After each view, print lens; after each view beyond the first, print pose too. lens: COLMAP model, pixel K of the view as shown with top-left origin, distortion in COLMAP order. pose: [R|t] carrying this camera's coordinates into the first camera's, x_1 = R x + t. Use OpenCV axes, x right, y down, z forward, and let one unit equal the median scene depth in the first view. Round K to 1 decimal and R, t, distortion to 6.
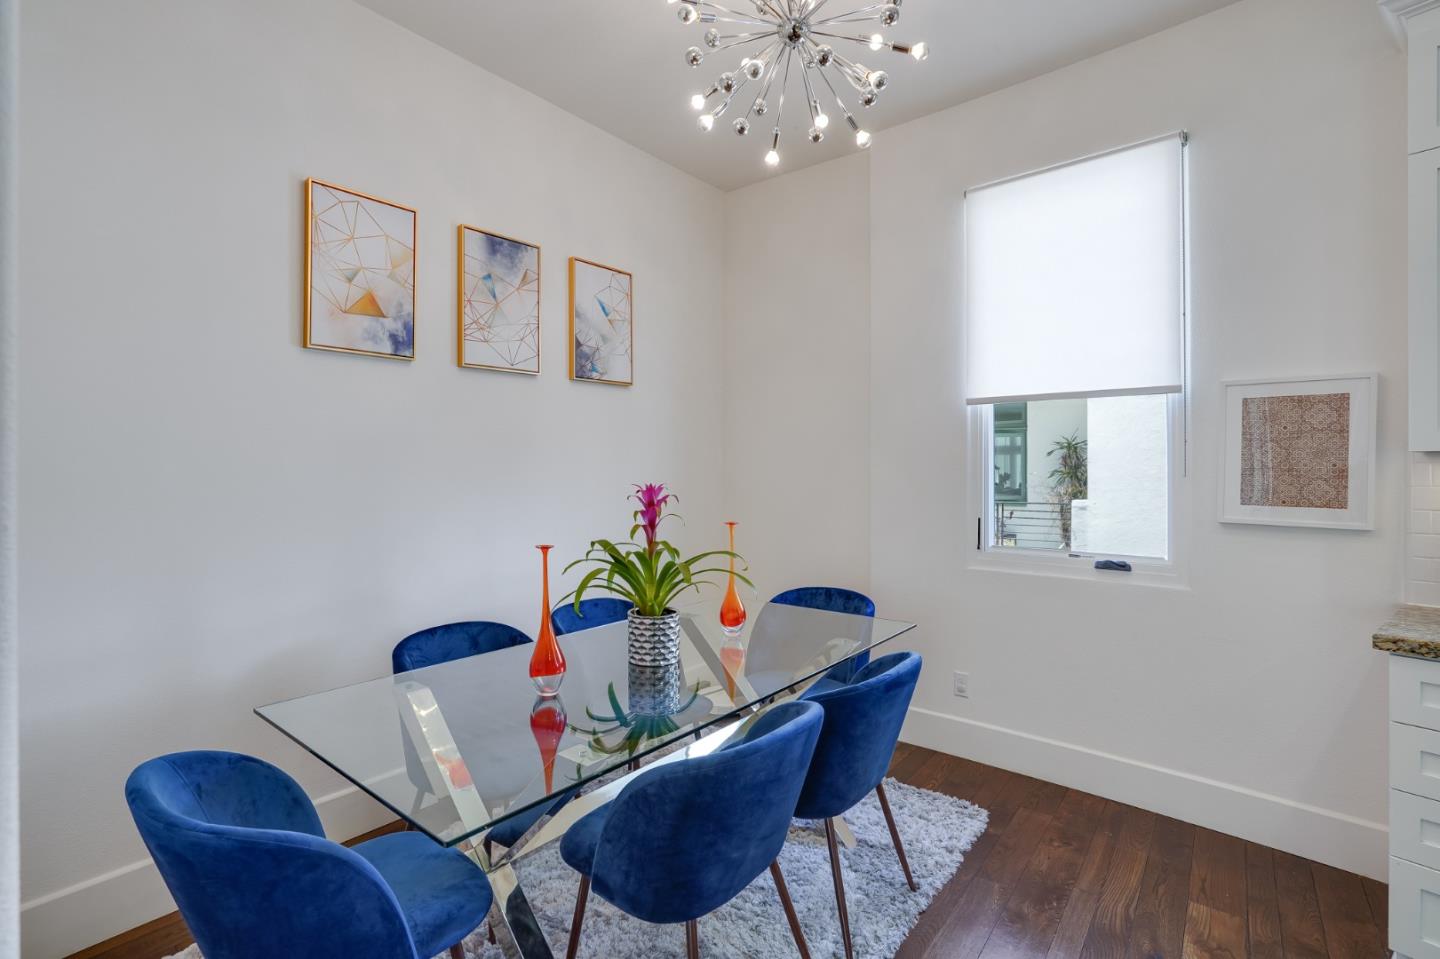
lens RADIAL K [[674.6, 0, 717.3], [0, 674.6, 477.2], [0, 0, 1]] dist [-0.029041, 0.001500]
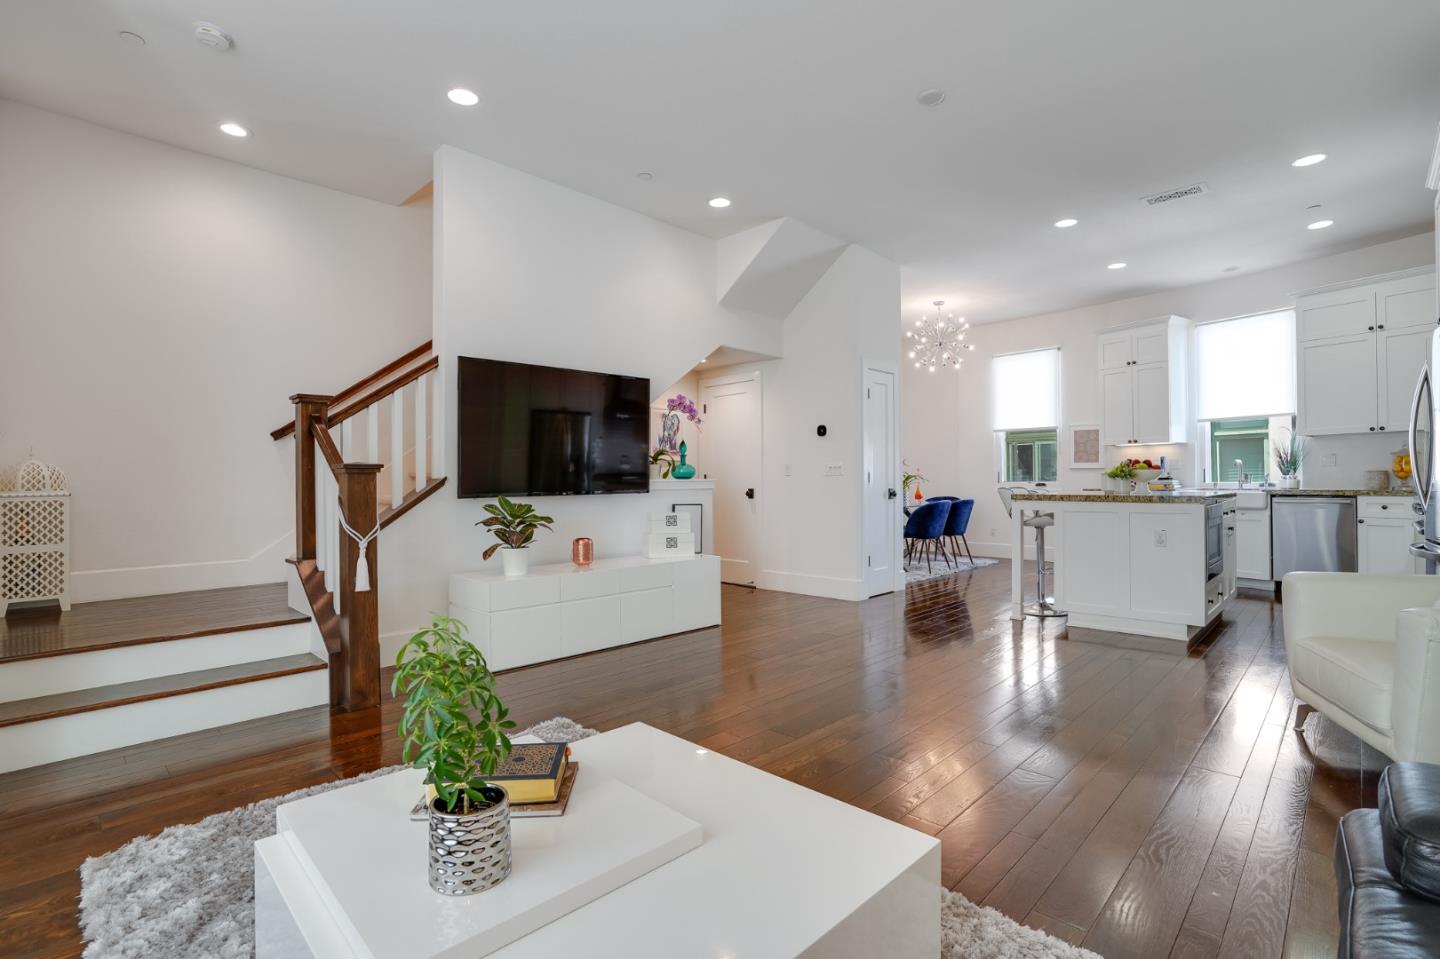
lens RADIAL K [[674.6, 0, 722.1], [0, 674.6, 480.5], [0, 0, 1]] dist [-0.029041, 0.001500]
pose [[0.994194, -0.010159, -0.107121, -0.639083], [0.008680, 0.999861, -0.014261, 0.172702], [0.107251, 0.013248, 0.994144, -2.659527]]
